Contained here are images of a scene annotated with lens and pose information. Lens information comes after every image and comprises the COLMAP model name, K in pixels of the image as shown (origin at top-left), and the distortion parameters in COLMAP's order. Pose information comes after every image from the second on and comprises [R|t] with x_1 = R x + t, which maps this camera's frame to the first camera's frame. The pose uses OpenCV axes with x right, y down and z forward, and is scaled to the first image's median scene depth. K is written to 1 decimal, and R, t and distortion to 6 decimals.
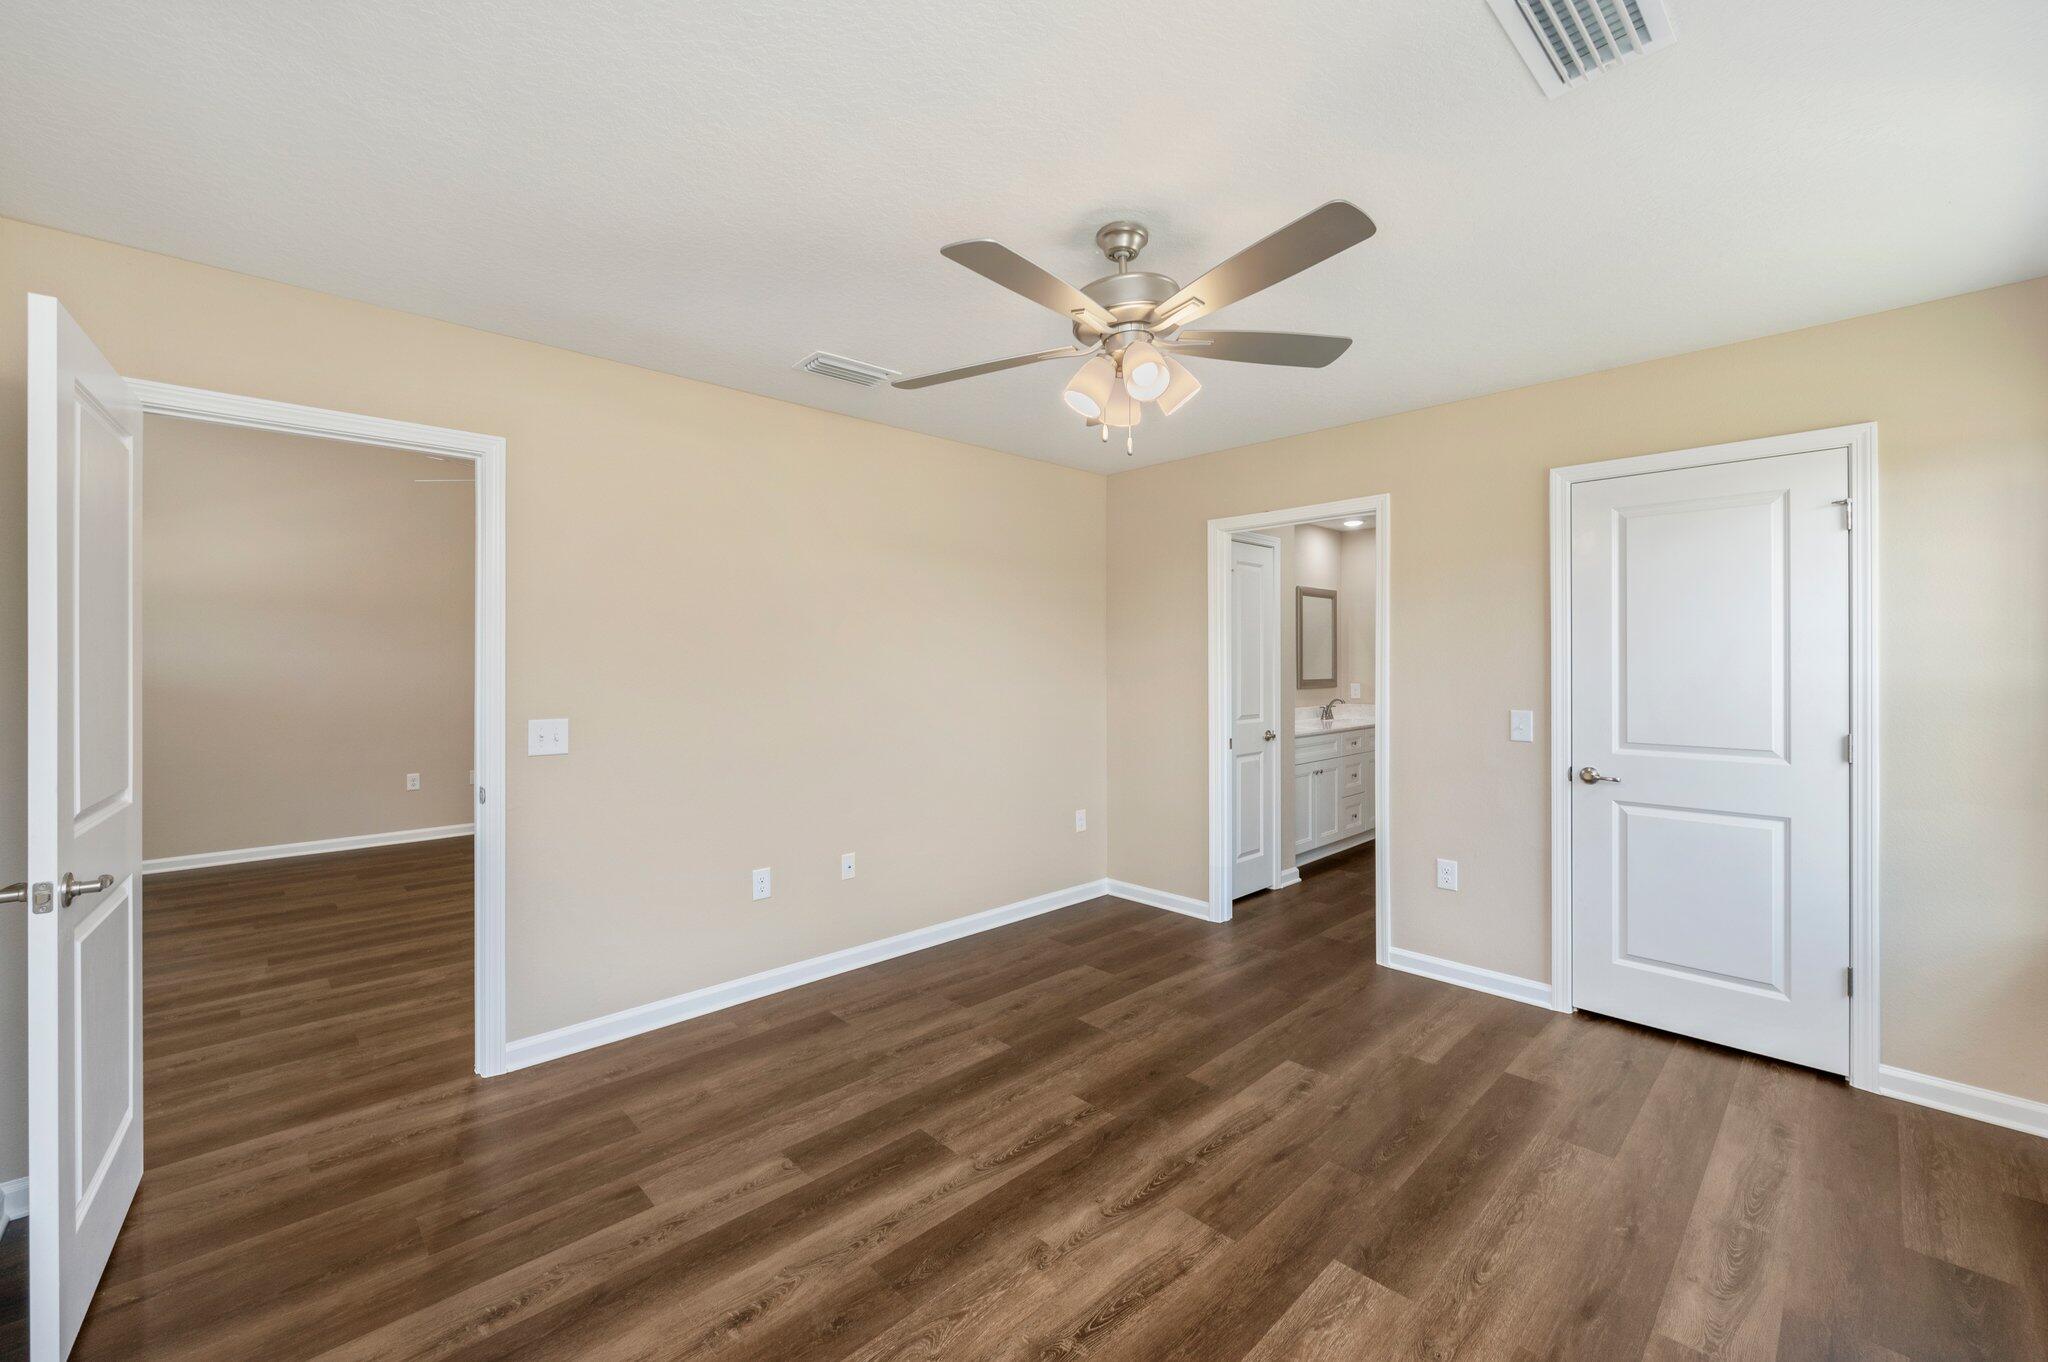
lens RADIAL K [[841.4, 0, 1029.6], [0, 841.4, 659.0], [0, 0, 1]] dist [0.003805, 0.000423]
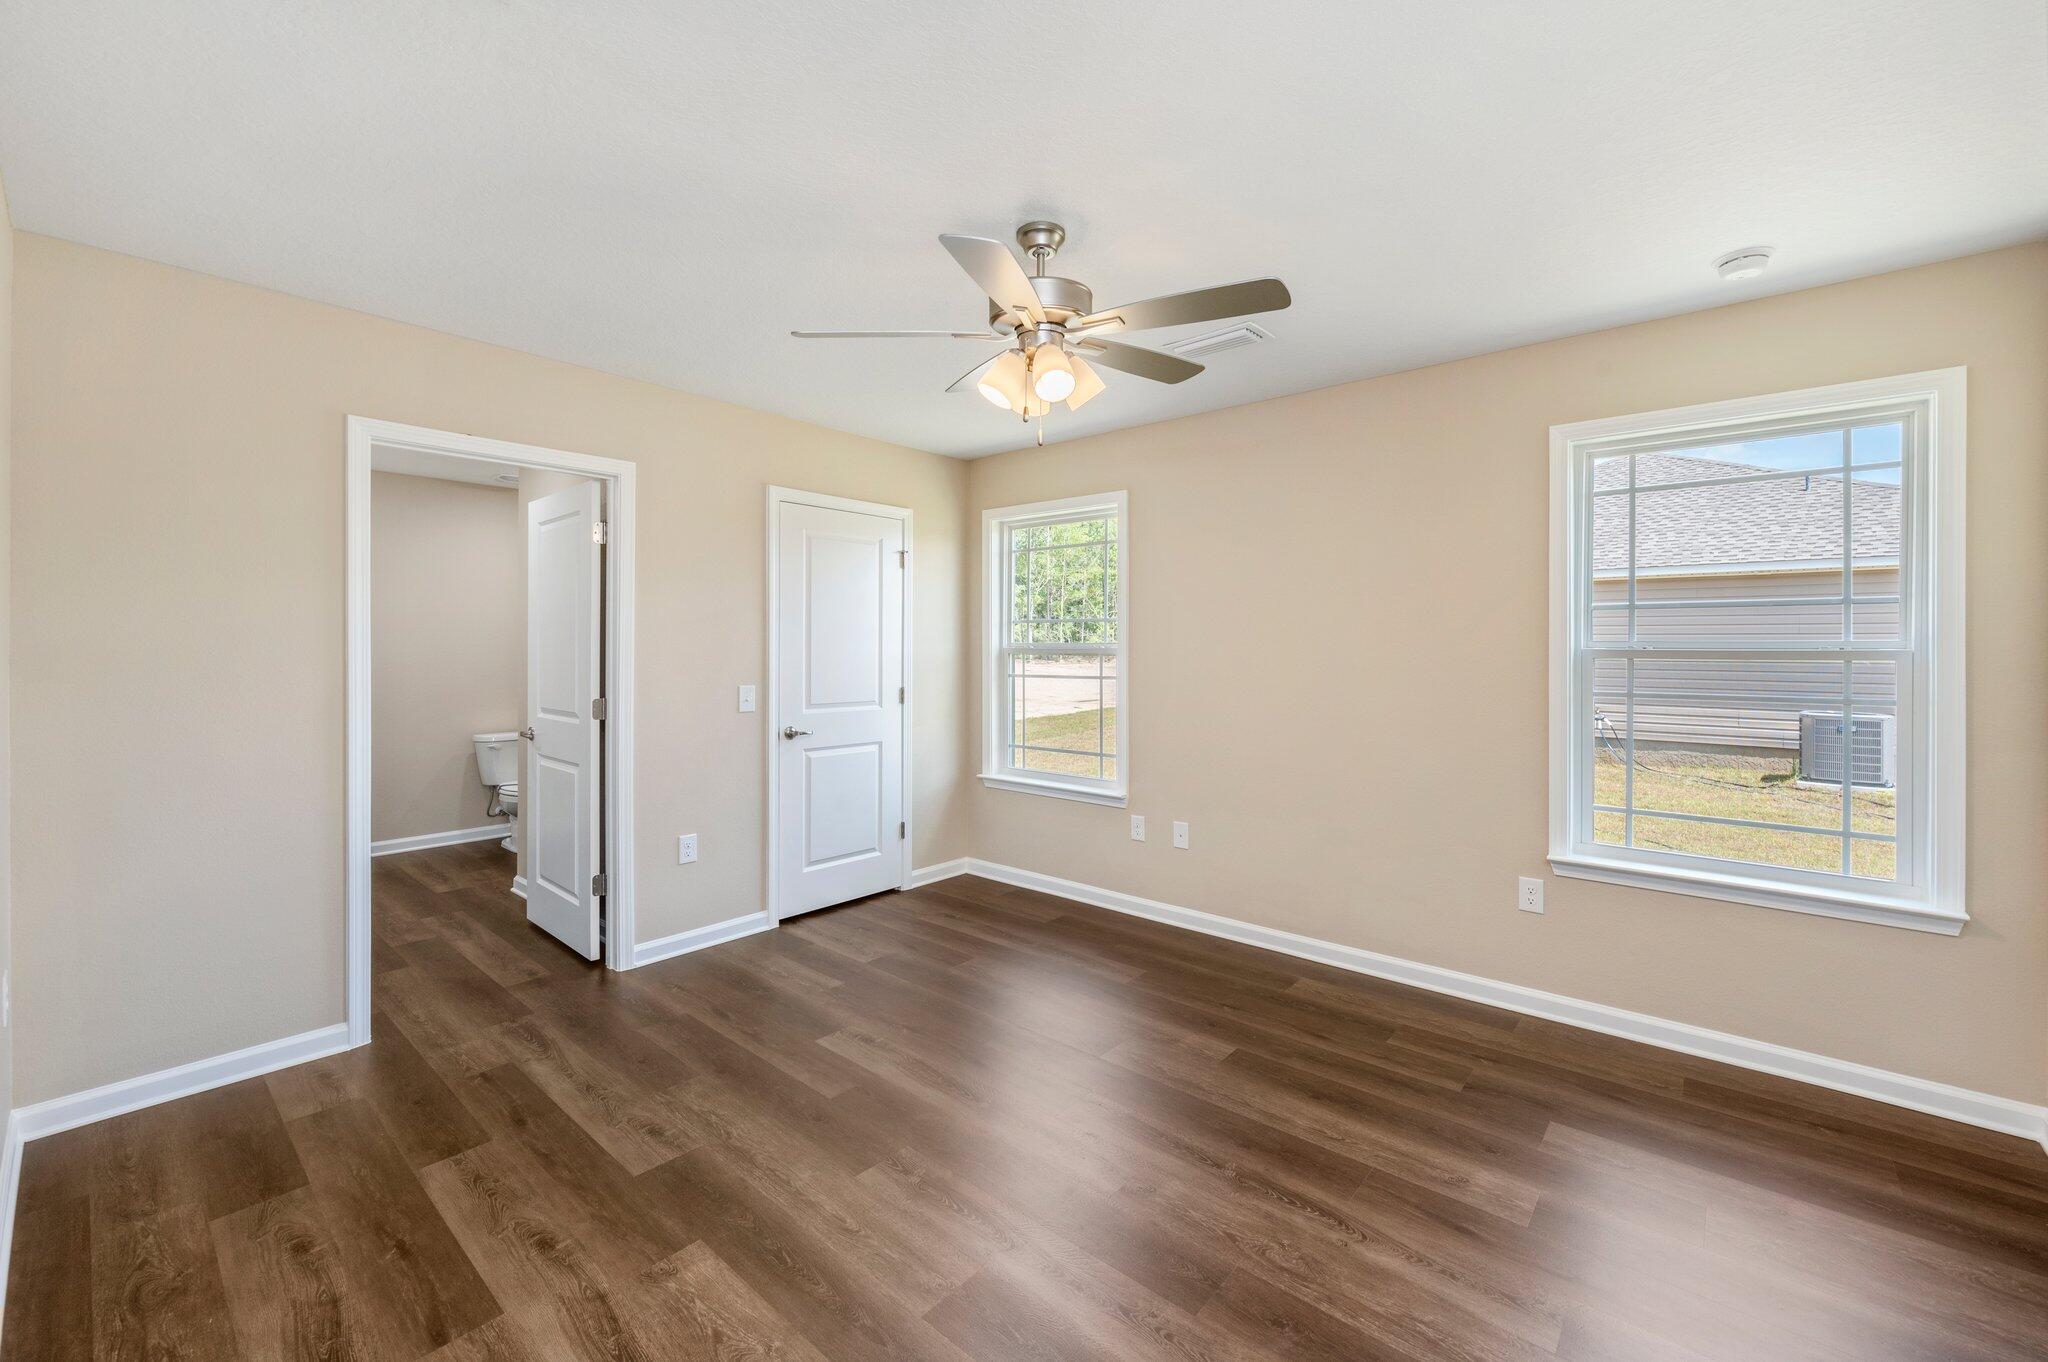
lens RADIAL K [[841.4, 0, 1029.6], [0, 841.4, 659.0], [0, 0, 1]] dist [0.003805, 0.000423]
pose [[-0.105334, -0.007553, 0.994408, -0.665469], [-0.008057, 0.999945, 0.006741, 0.015673], [-0.994404, -0.007302, -0.105389, 0.807903]]
